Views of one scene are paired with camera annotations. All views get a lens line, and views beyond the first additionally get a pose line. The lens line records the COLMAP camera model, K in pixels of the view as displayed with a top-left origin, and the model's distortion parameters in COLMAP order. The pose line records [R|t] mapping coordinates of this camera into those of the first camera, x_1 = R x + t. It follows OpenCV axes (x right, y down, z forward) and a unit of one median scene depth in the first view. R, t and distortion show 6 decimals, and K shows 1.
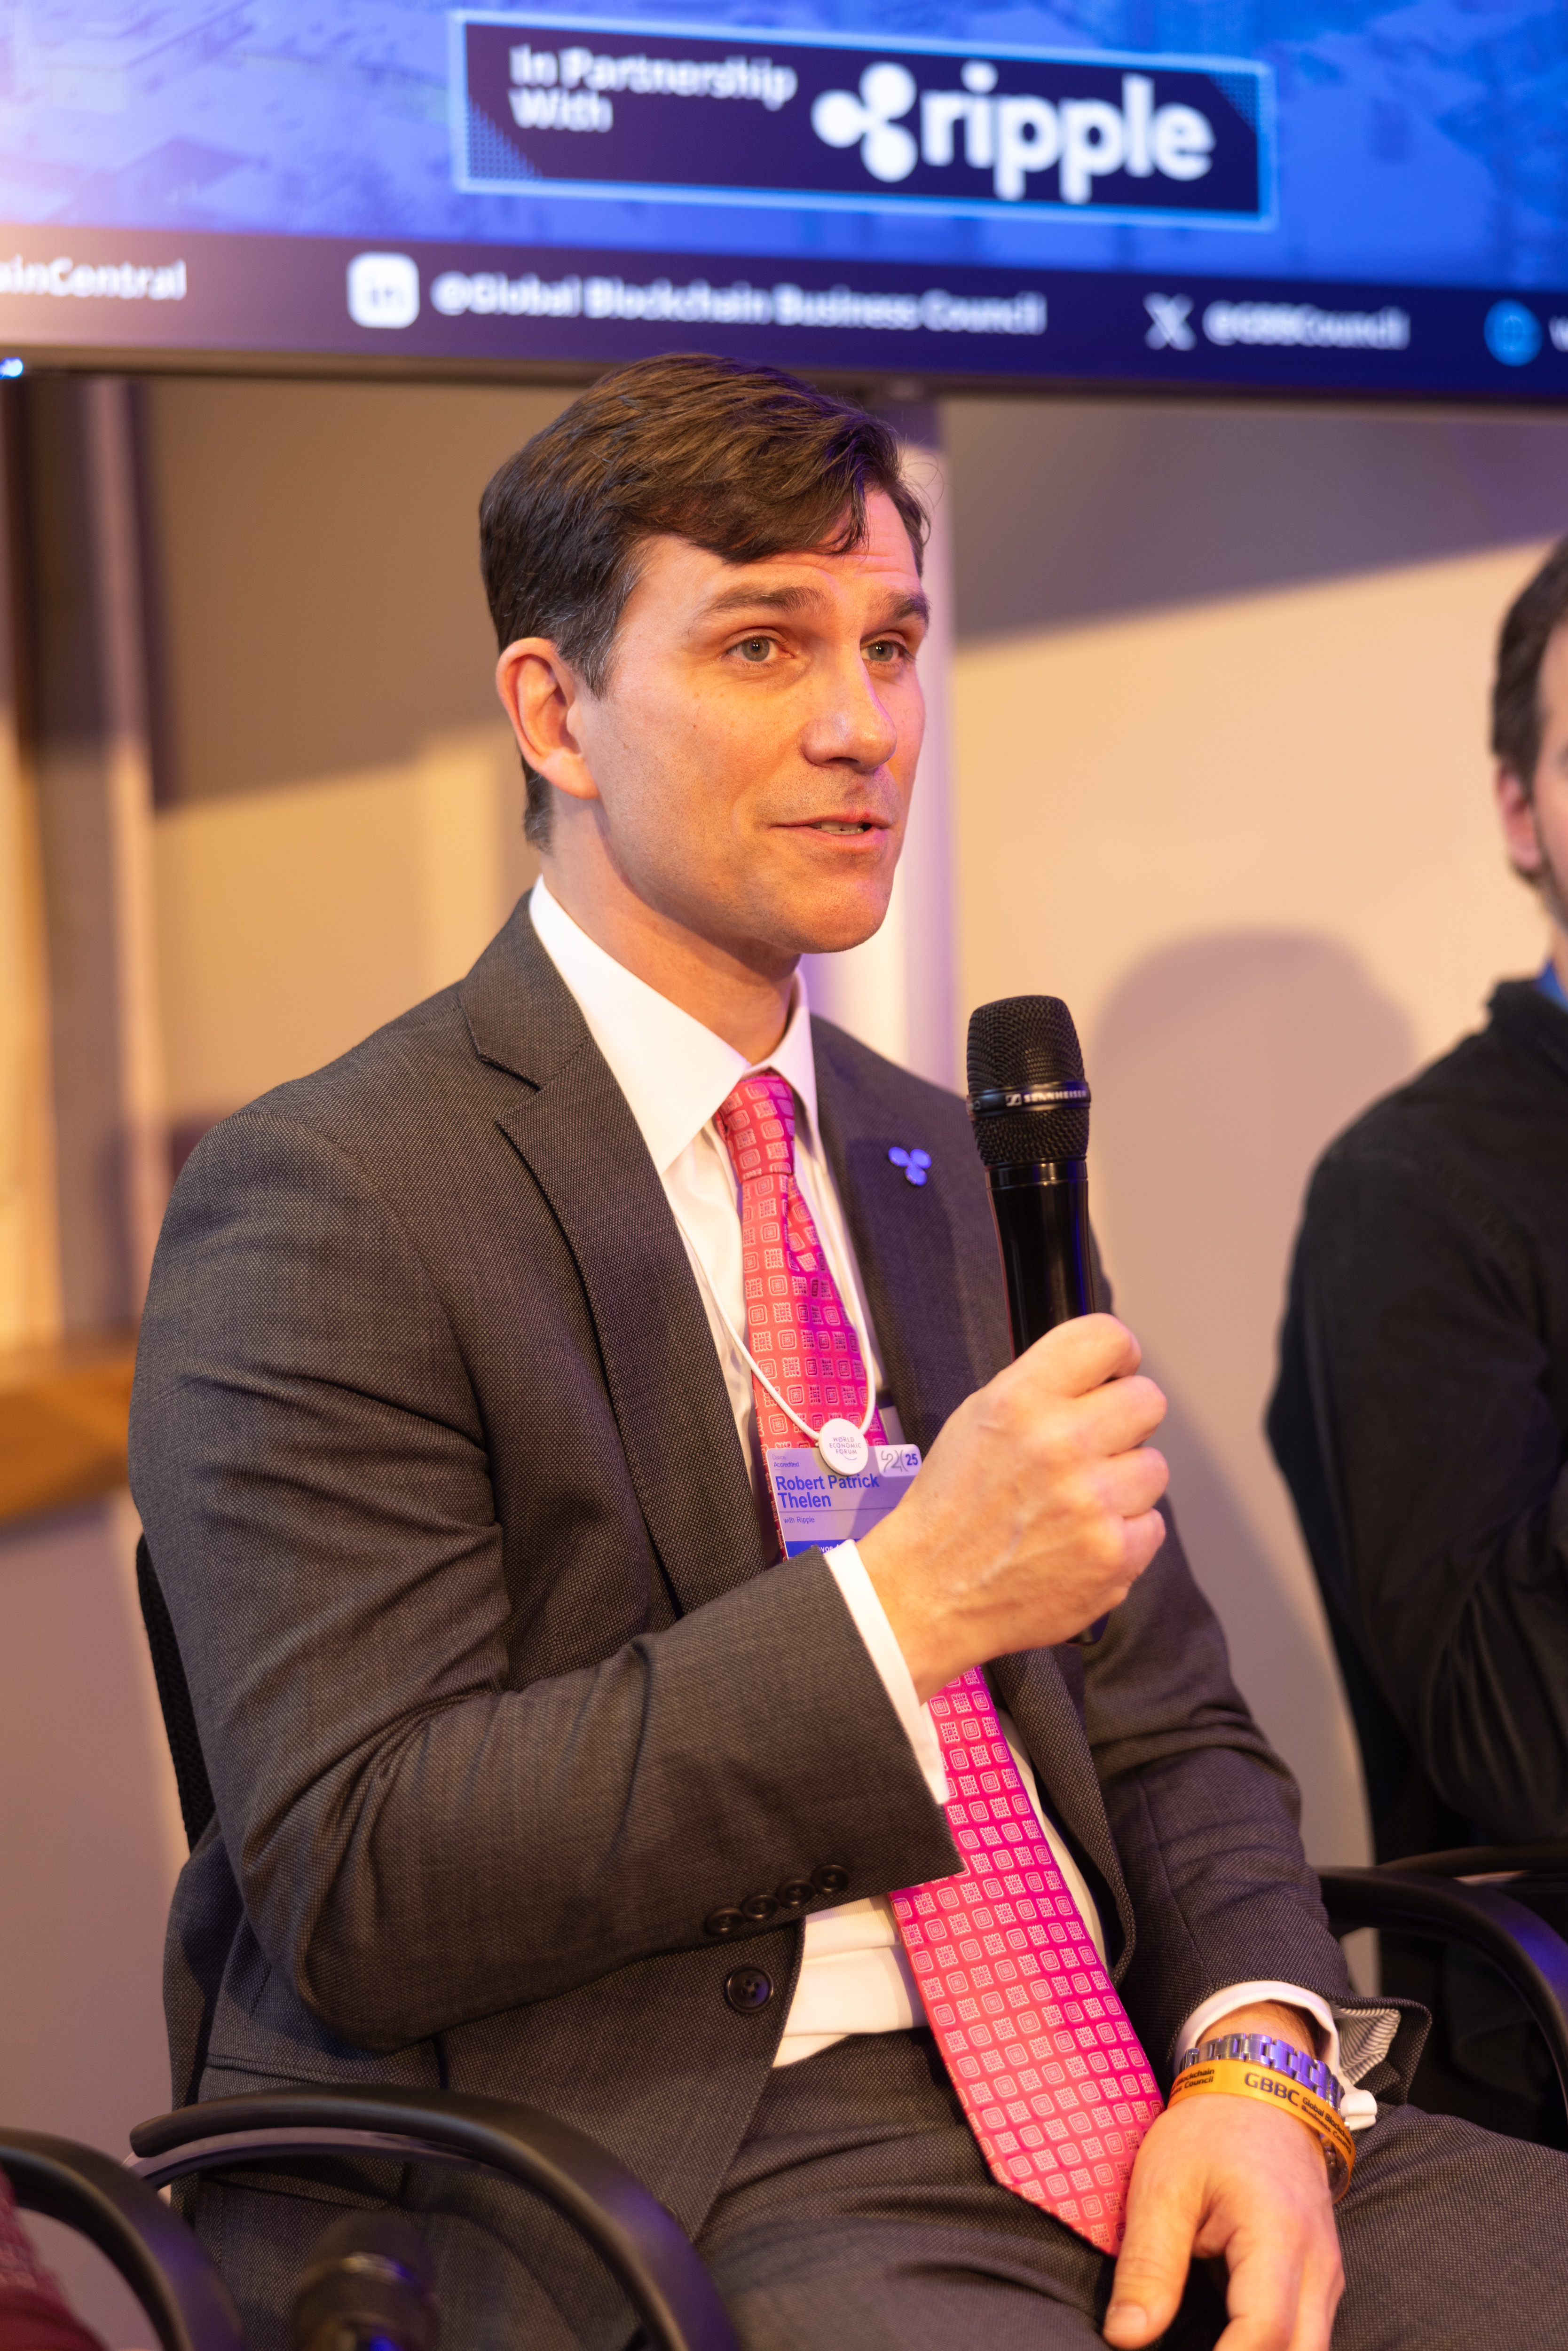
lens RADIAL K [[4383.5, 0, 819.1], [0, 4383.5, 1176.7], [0, 0, 1]] dist [0.002665, 0.000000]
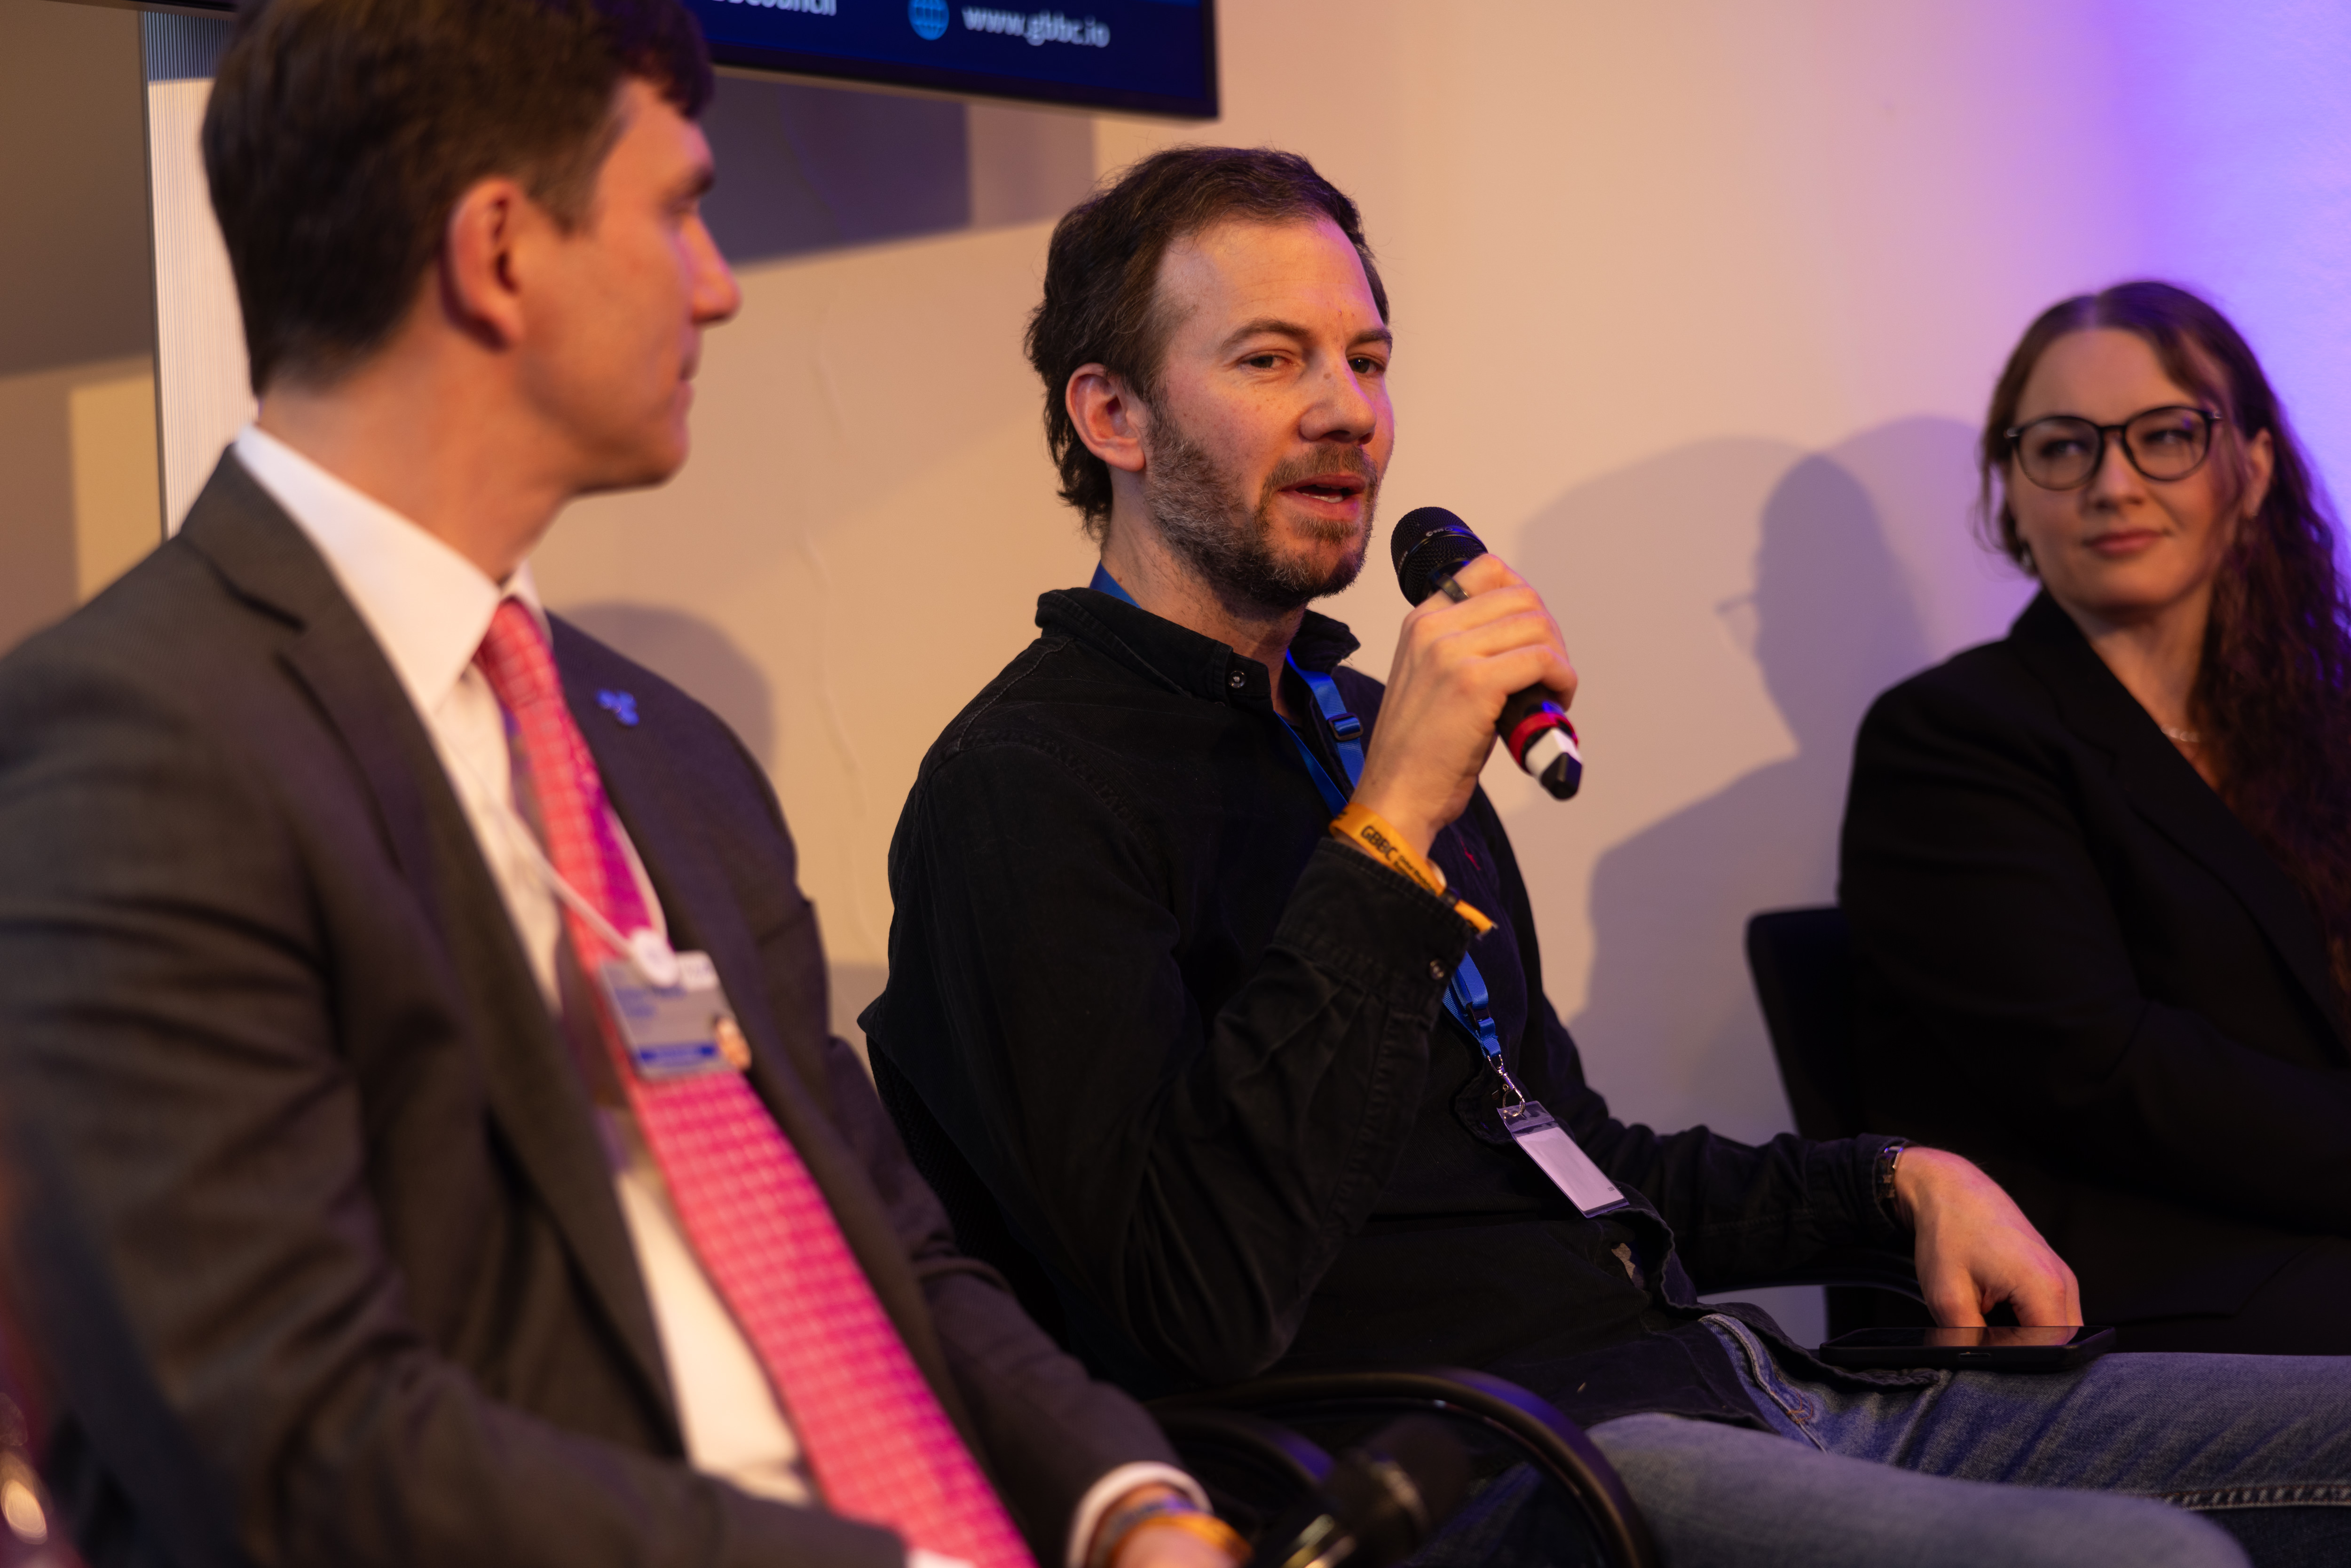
lens RADIAL K [[4383.5, 0, 1162.7], [0, 4383.5, 761.9], [0, 0, 1]] dist [0.002665, 0.000000]
pose [[0.936439, -0.006735, 0.350765, -0.166546], [0.030889, 0.997516, -0.063311, 0.055302], [-0.349468, 0.070122, 0.934321, 0.029608]]
